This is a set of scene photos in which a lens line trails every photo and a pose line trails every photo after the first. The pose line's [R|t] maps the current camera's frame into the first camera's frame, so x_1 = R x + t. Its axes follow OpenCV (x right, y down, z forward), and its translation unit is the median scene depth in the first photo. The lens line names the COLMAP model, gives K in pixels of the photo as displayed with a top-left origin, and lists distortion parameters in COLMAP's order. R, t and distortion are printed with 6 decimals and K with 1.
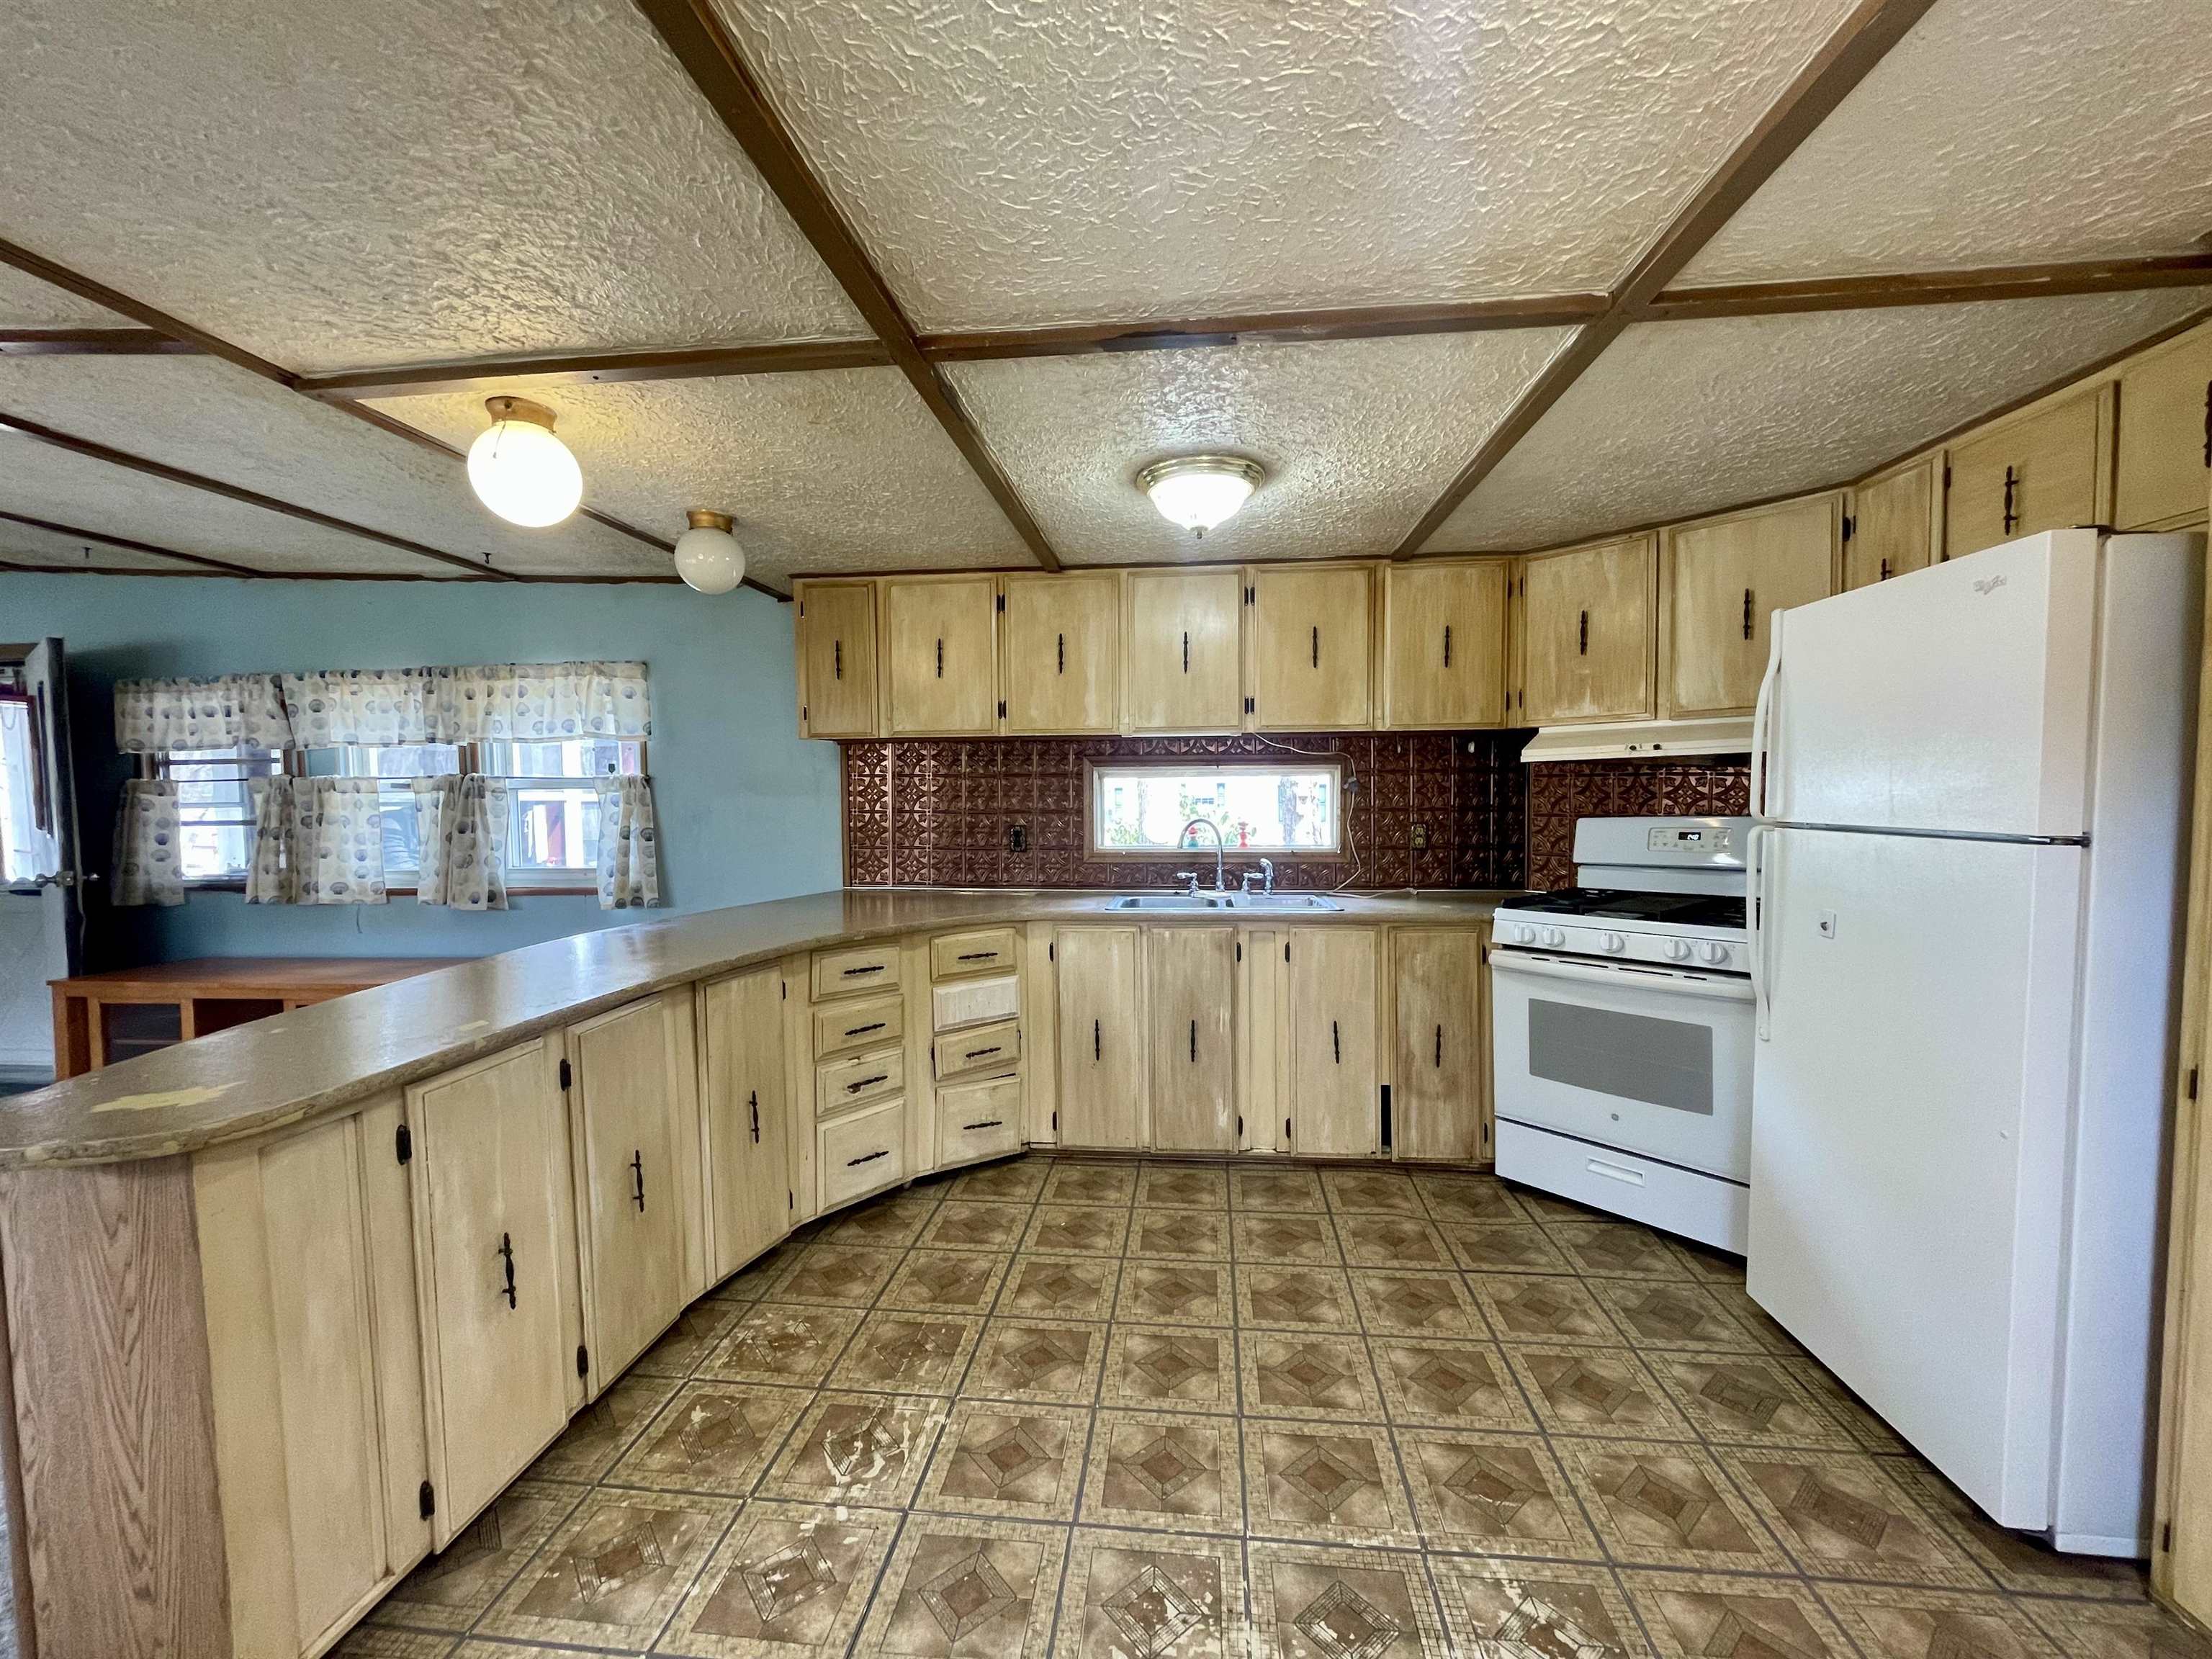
lens RADIAL K [[893.9, 0, 1107.2], [0, 893.9, 829.4], [0, 0, 1]] dist [-0.003516, 0.000284]
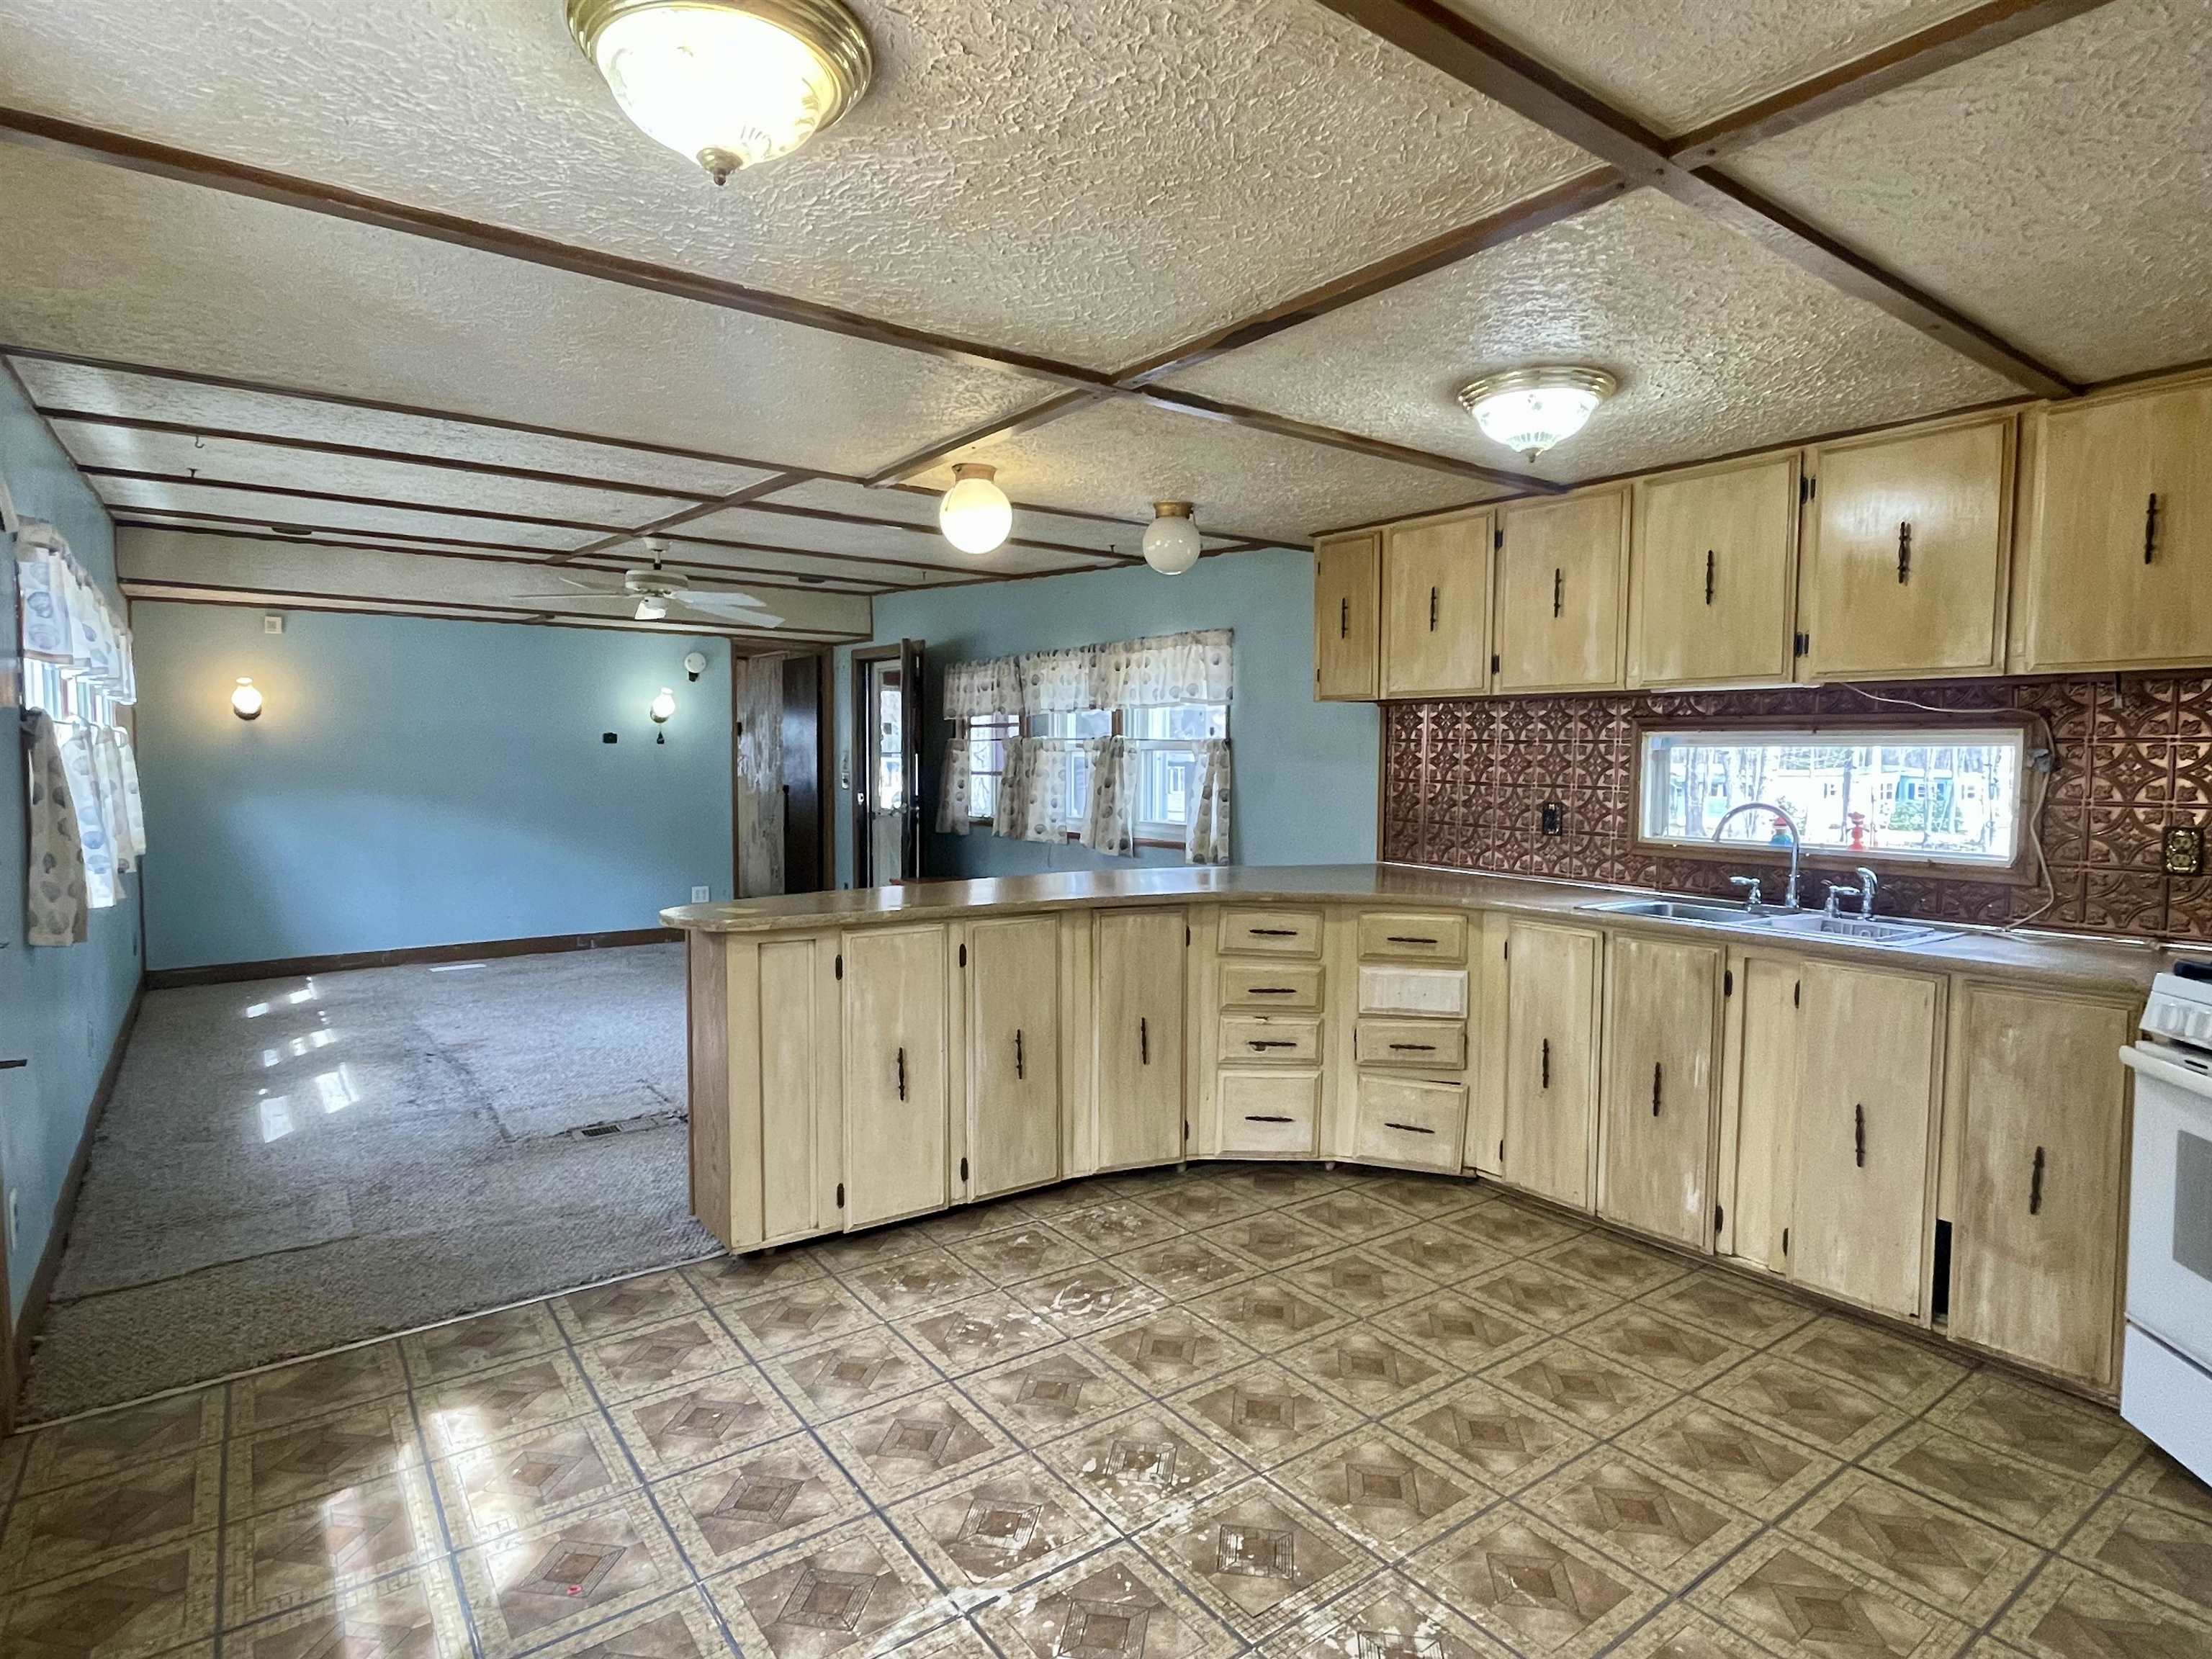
lens RADIAL K [[1189.0, 0, 1105.8], [0, 1189.0, 824.2], [0, 0, 1]] dist [-0.001319, -0.000514]
pose [[0.672312, 0.059952, -0.737837, 0.527871], [-0.053016, 0.998055, 0.032788, 0.001511], [0.738367, 0.017073, 0.674183, -0.041677]]
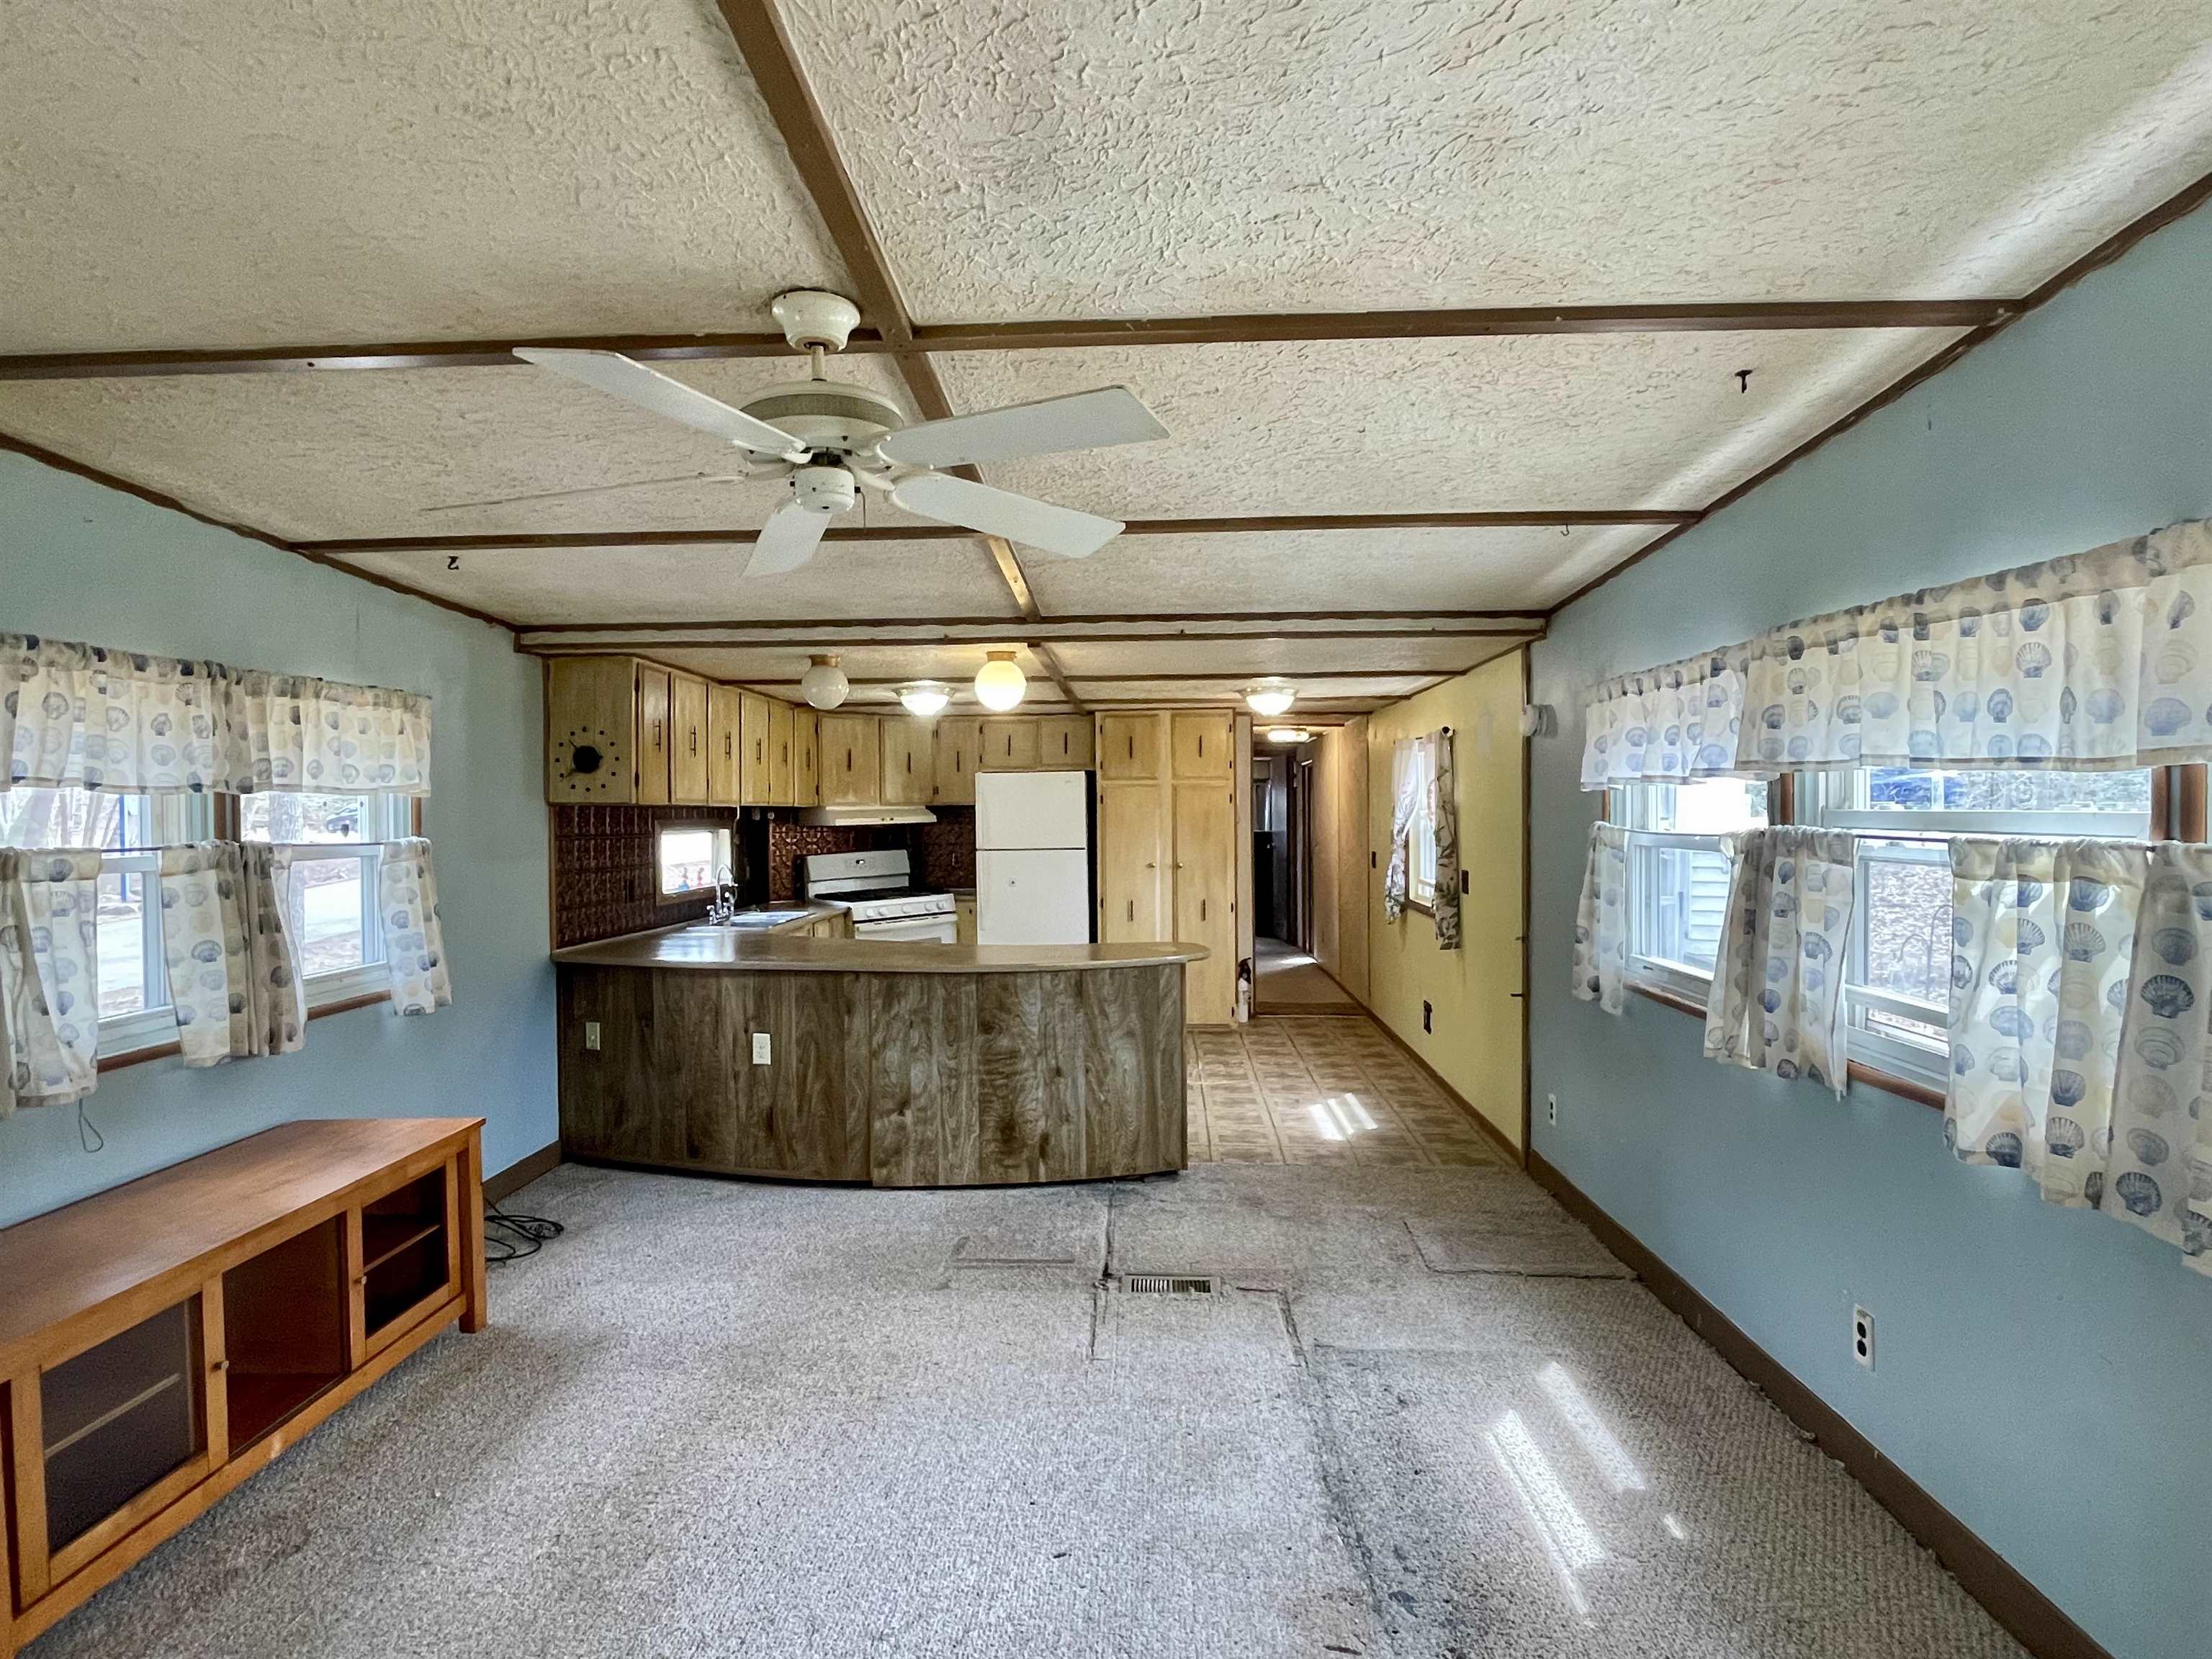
lens RADIAL K [[1189.0, 0, 1104.7], [0, 1189.0, 819.6], [0, 0, 1]] dist [-0.001319, -0.000514]
pose [[-0.059975, 0.004615, 0.998189, -2.053833], [0.063046, 0.998010, -0.000826, -0.049887], [-0.996207, 0.062882, -0.060146, 0.587948]]
